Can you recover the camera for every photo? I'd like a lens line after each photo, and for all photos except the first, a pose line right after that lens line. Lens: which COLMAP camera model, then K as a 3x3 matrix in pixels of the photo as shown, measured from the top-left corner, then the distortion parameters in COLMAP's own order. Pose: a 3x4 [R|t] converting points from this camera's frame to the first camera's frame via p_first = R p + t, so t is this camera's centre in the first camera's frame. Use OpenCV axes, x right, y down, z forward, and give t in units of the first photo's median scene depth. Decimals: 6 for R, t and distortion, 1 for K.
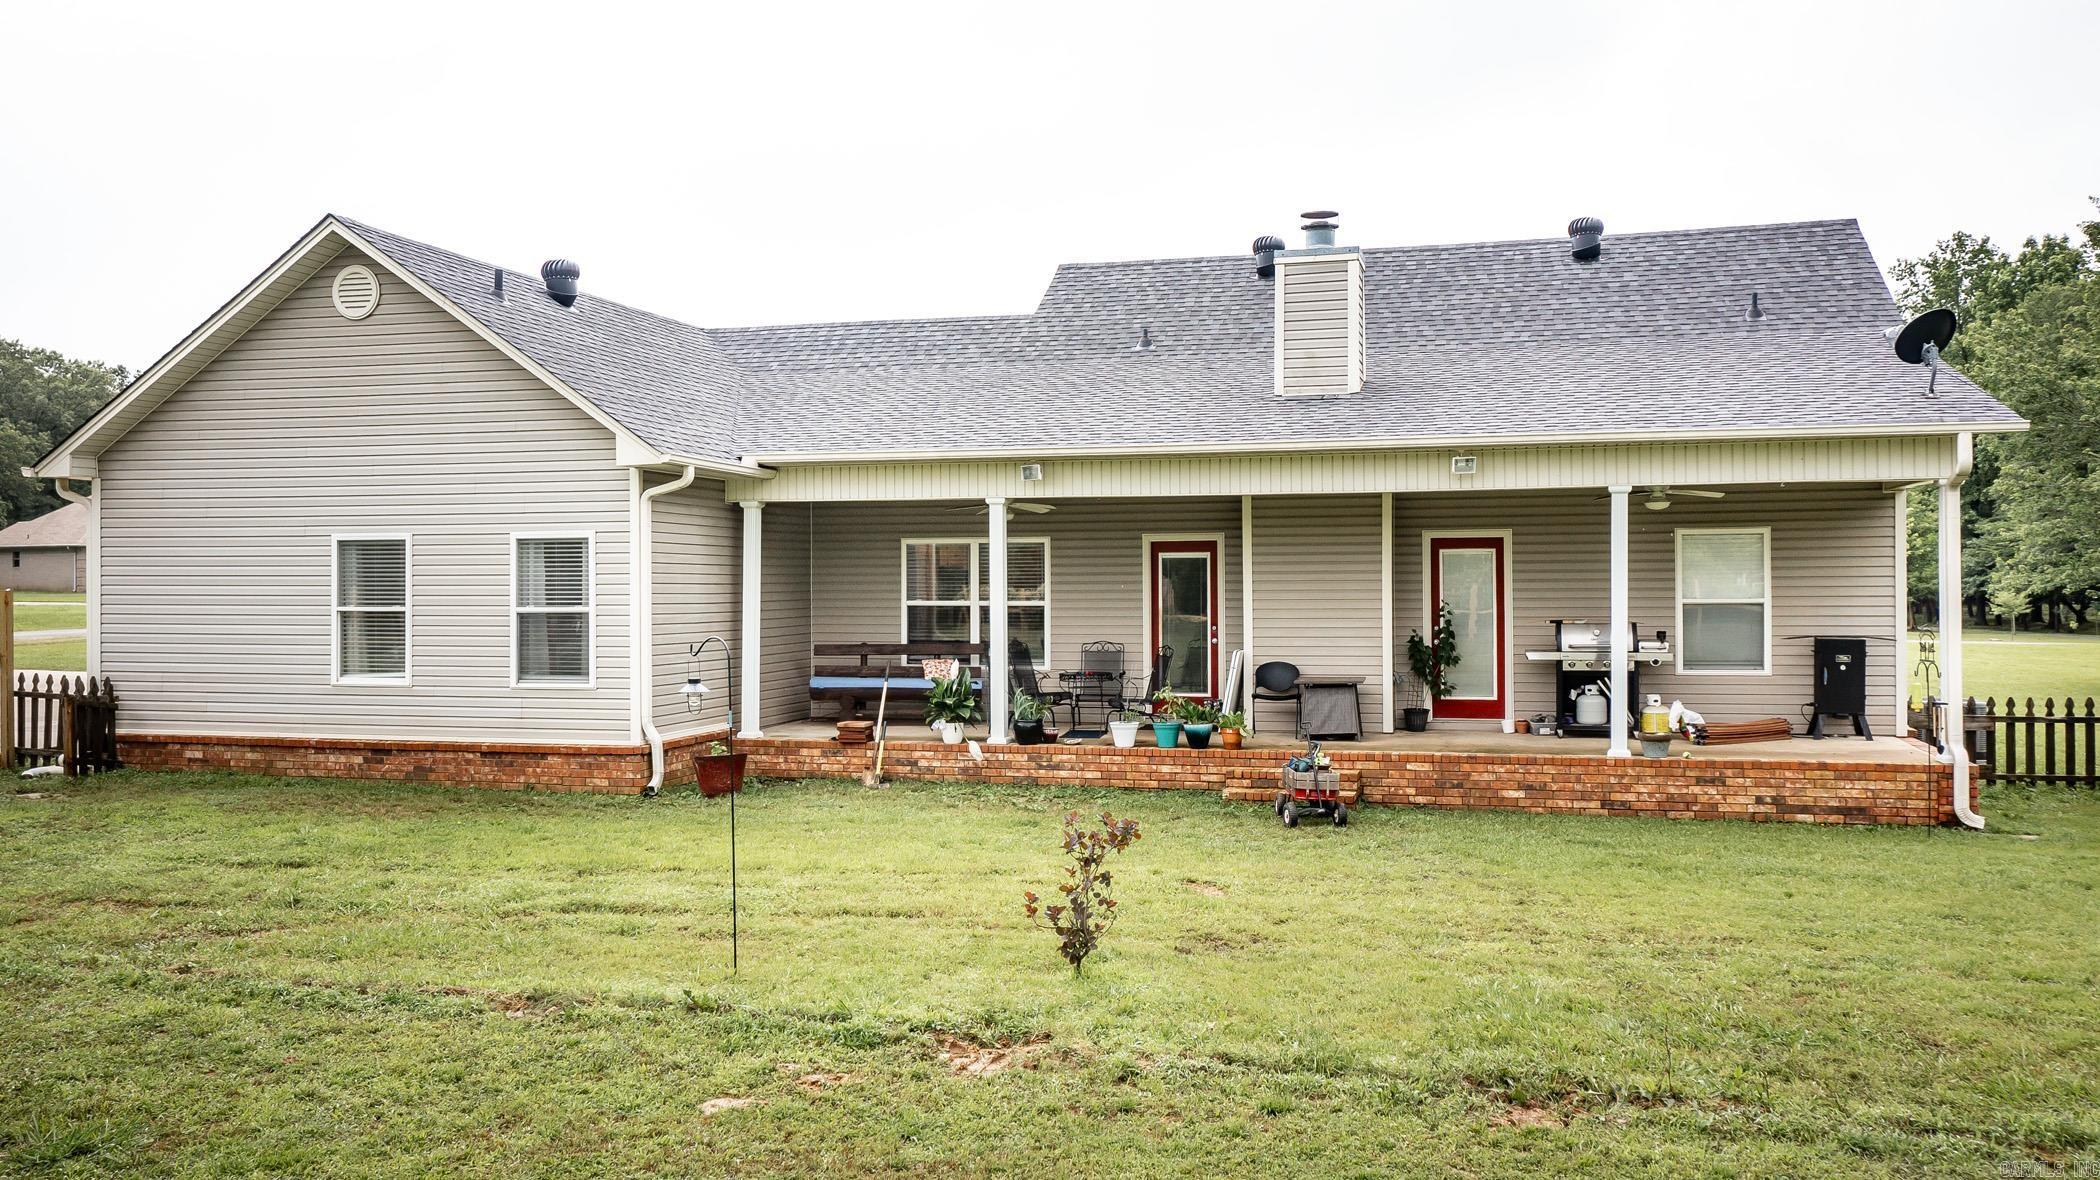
lens RADIAL K [[1706.2, 0, 1058.2], [0, 1706.2, 562.6], [0, 0, 1]] dist [0.007335, 0.013237]
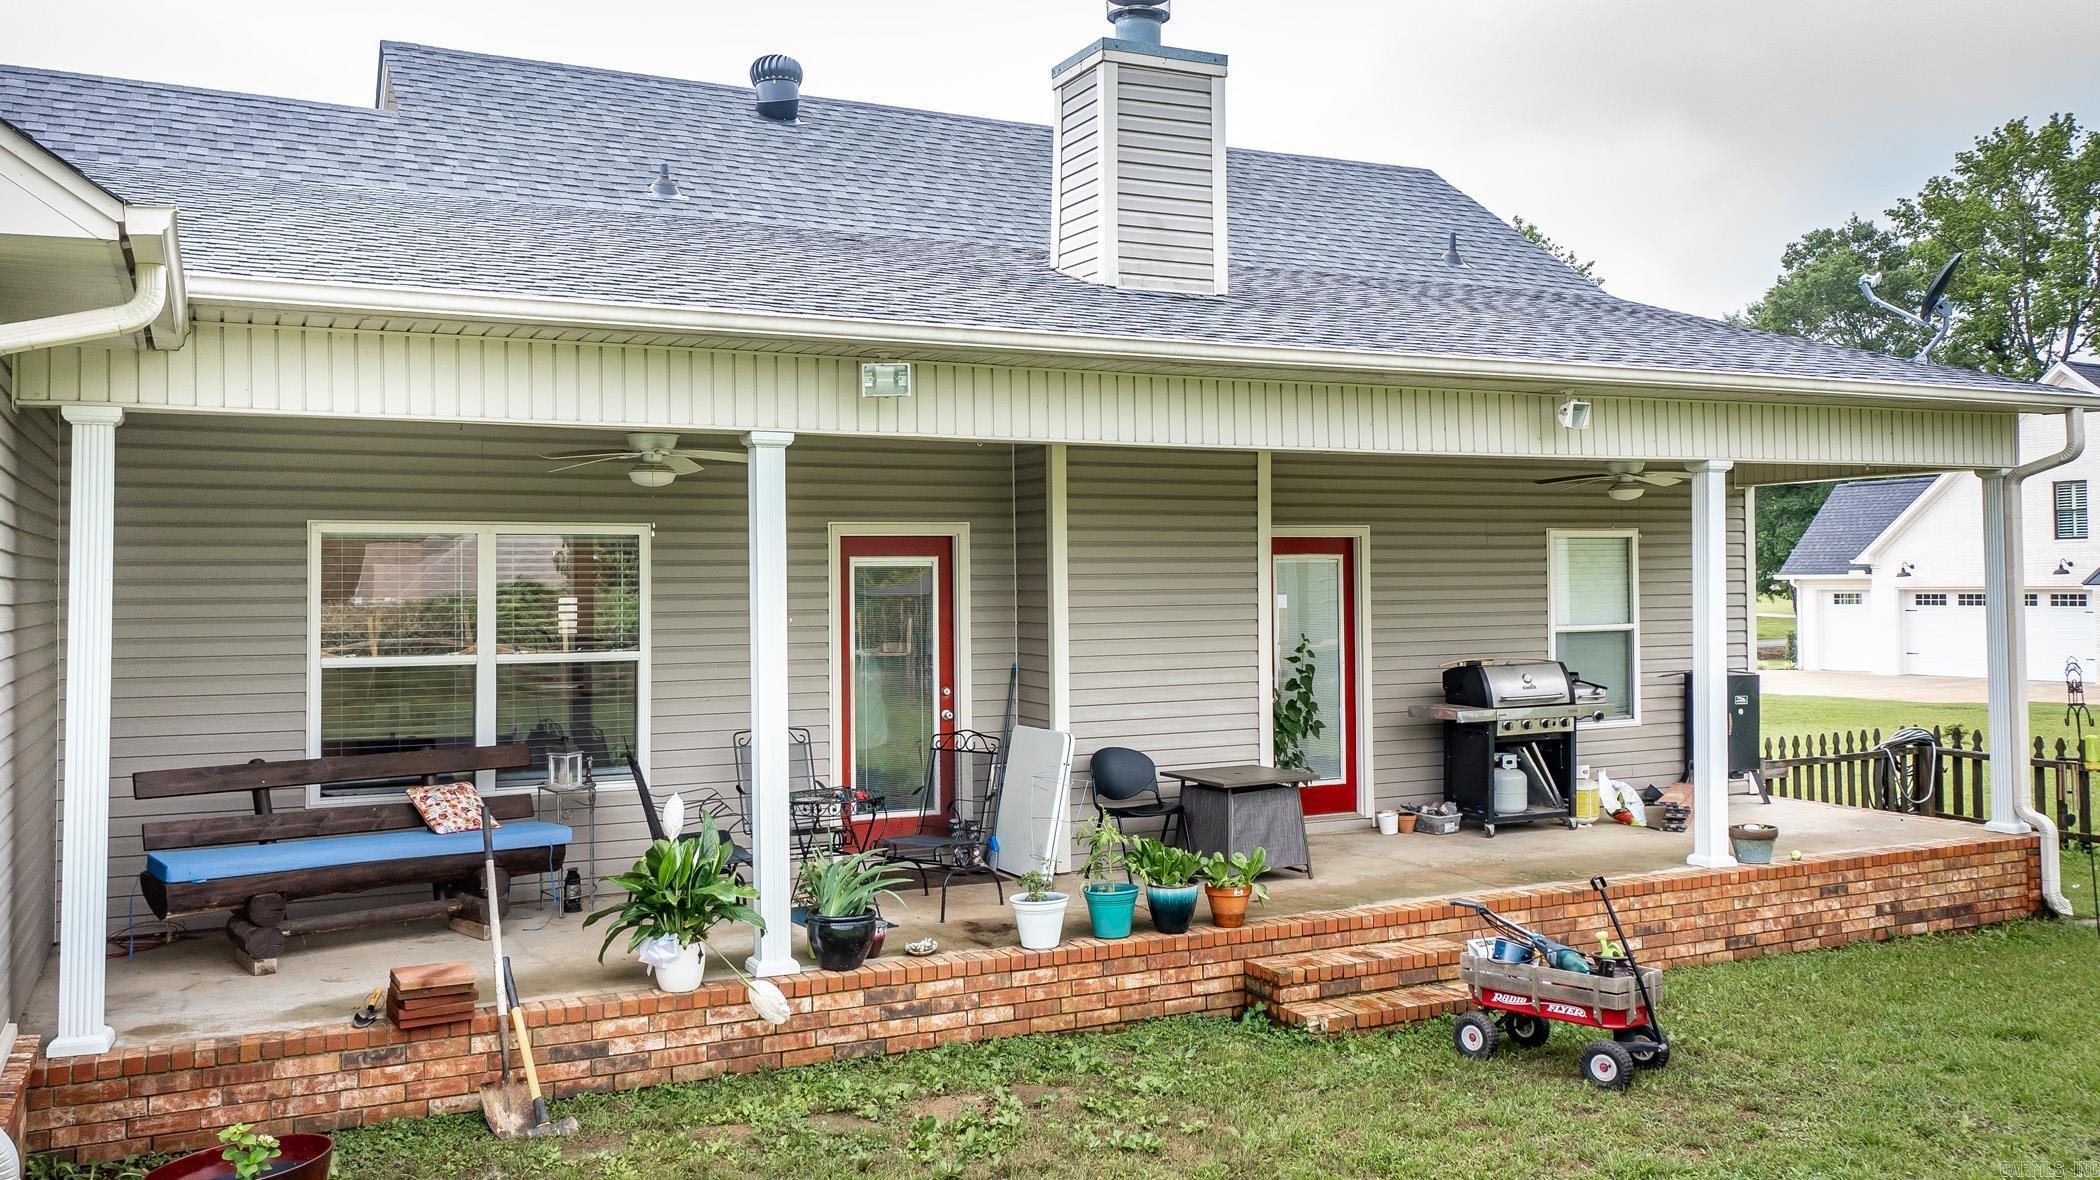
lens RADIAL K [[1706.2, 0, 1058.2], [0, 1706.2, 562.6], [0, 0, 1]] dist [0.007335, 0.013237]
pose [[0.750829, 0.006704, 0.660462, -0.282207], [0.000183, 0.999946, -0.010357, 0.001883], [-0.660496, 0.007897, 0.750788, 0.618376]]
